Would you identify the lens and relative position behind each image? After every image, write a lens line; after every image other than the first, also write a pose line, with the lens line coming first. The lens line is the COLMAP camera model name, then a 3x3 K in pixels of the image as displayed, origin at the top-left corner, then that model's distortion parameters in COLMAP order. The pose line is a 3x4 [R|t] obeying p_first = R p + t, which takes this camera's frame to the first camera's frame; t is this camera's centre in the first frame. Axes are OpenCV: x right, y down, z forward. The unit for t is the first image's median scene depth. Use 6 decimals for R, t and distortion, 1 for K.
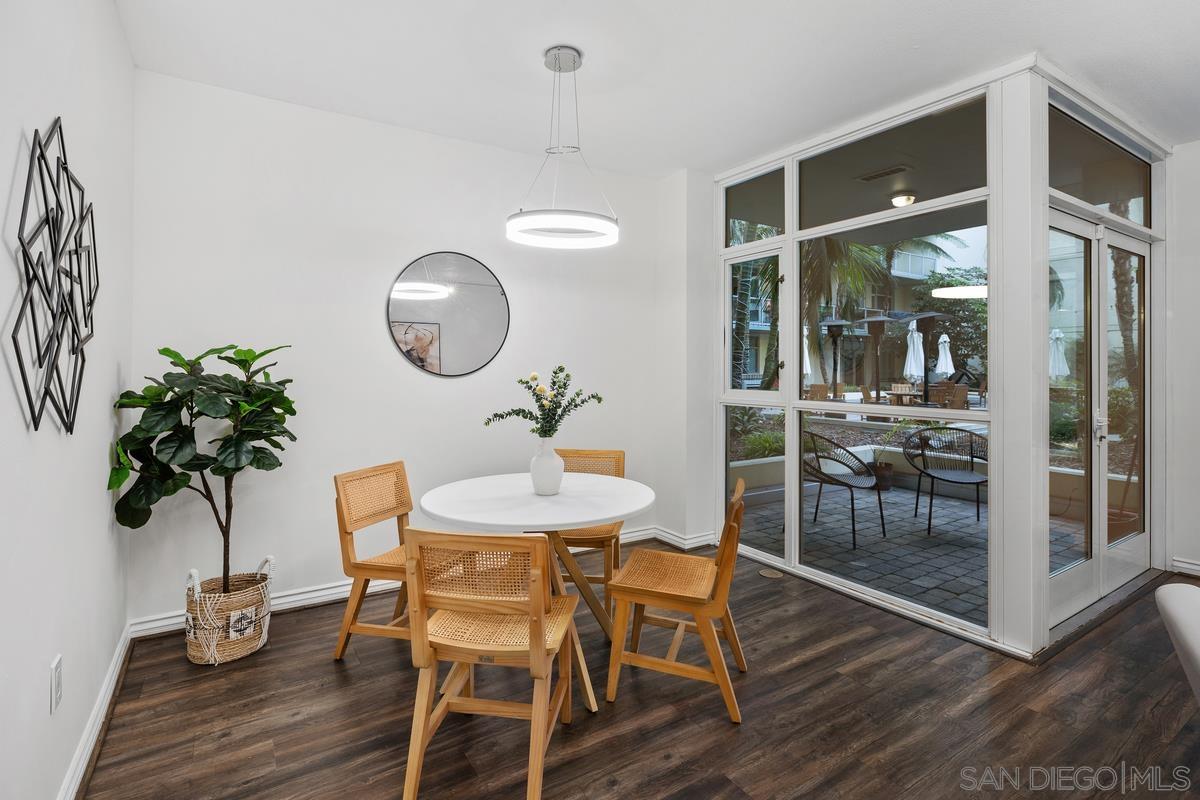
lens RADIAL K [[577.0, 0, 609.2], [0, 577.0, 358.5], [0, 0, 1]] dist [0.002525, 0.000669]
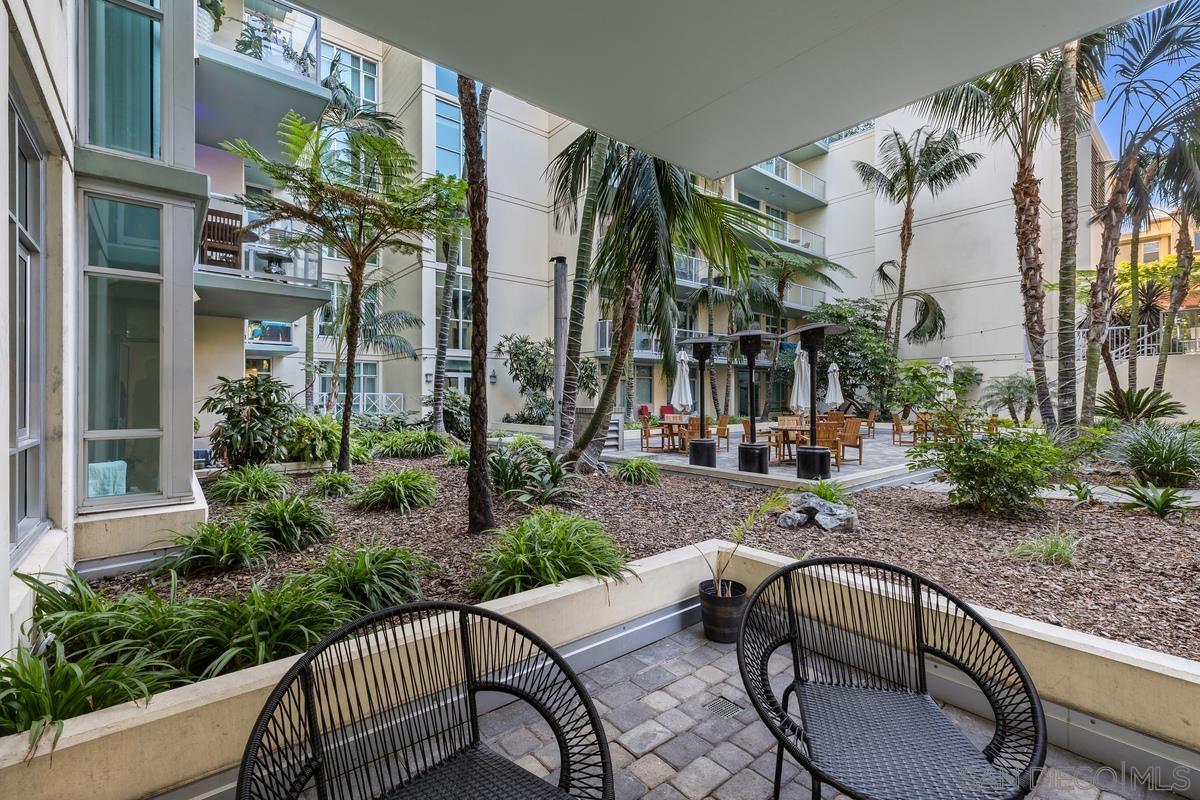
lens RADIAL K [[522.3, 0, 598.6], [0, 522.3, 401.6], [0, 0, 1]] dist [-0.000184, -0.000576]
pose [[0.994324, -0.005637, 0.106241, 0.101208], [0.003381, 0.999765, 0.021406, 0.002097], [-0.106337, -0.020925, 0.994110, 0.181016]]
